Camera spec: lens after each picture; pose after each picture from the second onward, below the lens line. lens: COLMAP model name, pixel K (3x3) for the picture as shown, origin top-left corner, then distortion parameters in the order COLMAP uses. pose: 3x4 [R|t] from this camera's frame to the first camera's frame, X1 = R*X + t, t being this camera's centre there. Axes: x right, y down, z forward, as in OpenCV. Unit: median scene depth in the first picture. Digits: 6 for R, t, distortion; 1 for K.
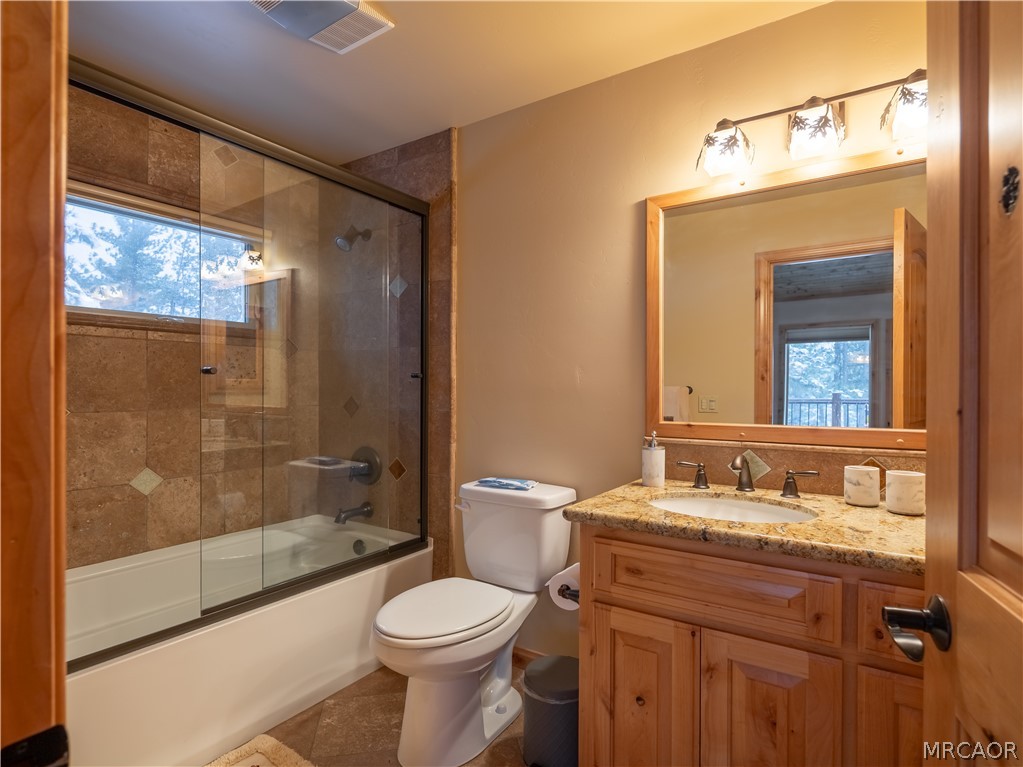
lens RADIAL K [[551.2, 0, 517.5], [0, 551.2, 385.3], [0, 0, 1]] dist [-0.002007, -0.000515]
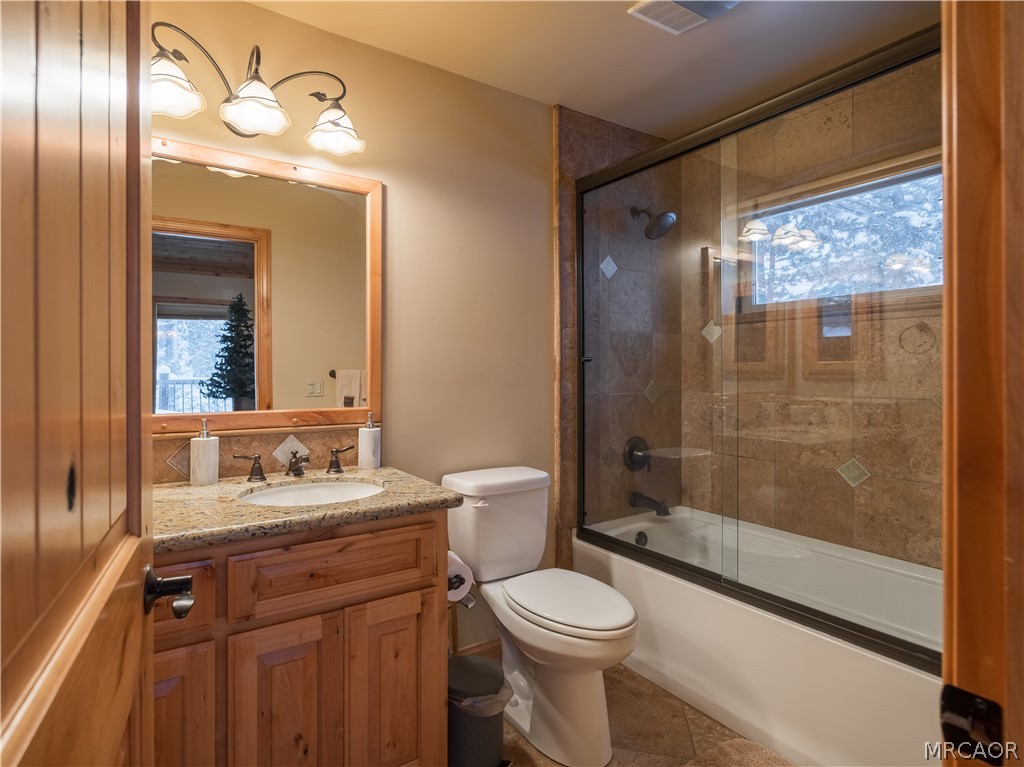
lens RADIAL K [[551.7, 0, 518.0], [0, 551.7, 385.3], [0, 0, 1]] dist [-0.002007, -0.000515]
pose [[0.380819, -0.023204, 0.924358, -0.349657], [0.000760, 0.999693, 0.024782, 0.002701], [-0.924649, -0.008735, 0.380720, 0.243308]]
